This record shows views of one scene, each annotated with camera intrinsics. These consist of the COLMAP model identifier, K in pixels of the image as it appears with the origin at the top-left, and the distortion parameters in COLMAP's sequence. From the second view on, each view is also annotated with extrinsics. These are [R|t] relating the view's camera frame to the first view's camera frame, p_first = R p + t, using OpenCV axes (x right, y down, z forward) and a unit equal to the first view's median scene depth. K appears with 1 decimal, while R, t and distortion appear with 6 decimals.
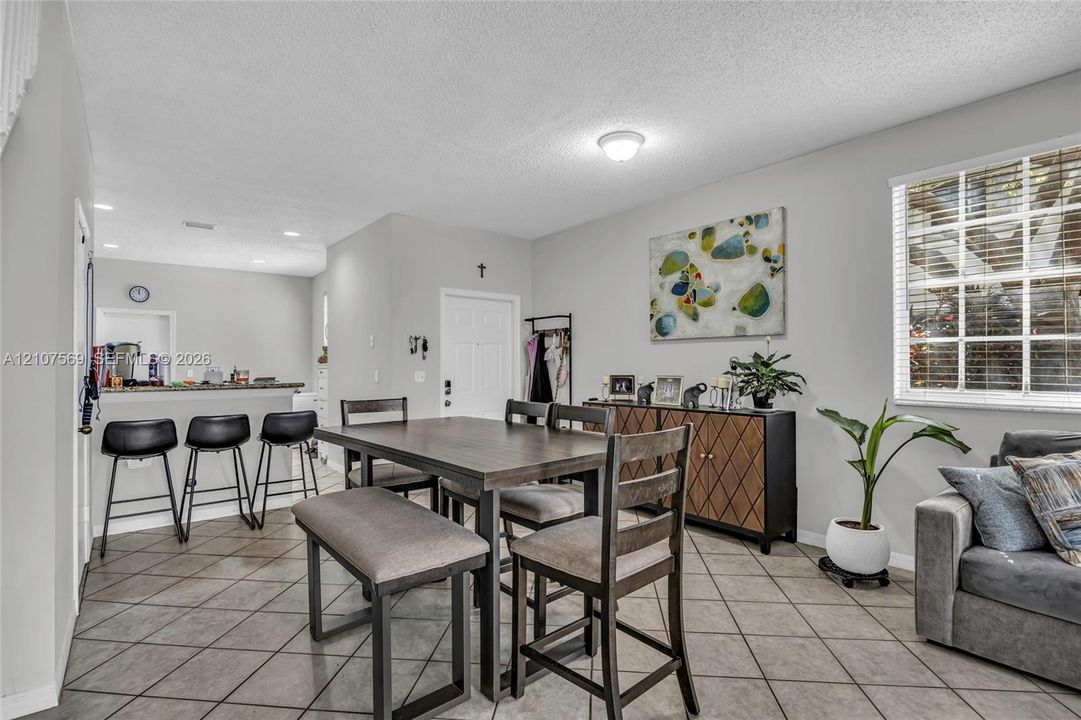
lens RADIAL K [[528.8, 0, 540.5], [0, 528.8, 360.0], [0, 0, 1]] dist [-0.015783, 0.000471]
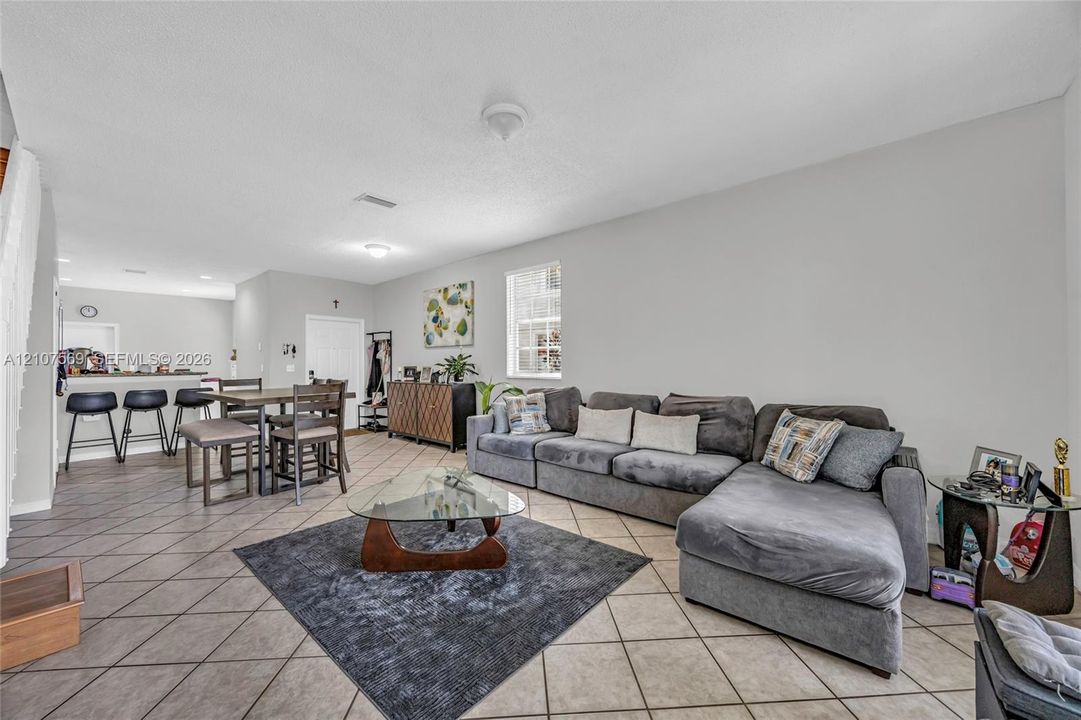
lens RADIAL K [[417.0, 0, 540.5], [0, 417.0, 360.0], [0, 0, 1]] dist [-0.002239, -0.000376]
pose [[0.984393, -0.001363, 0.175979, 0.407631], [0.000997, 0.999997, 0.002168, 0.004383], [-0.175981, -0.001958, 0.984392, -0.551404]]
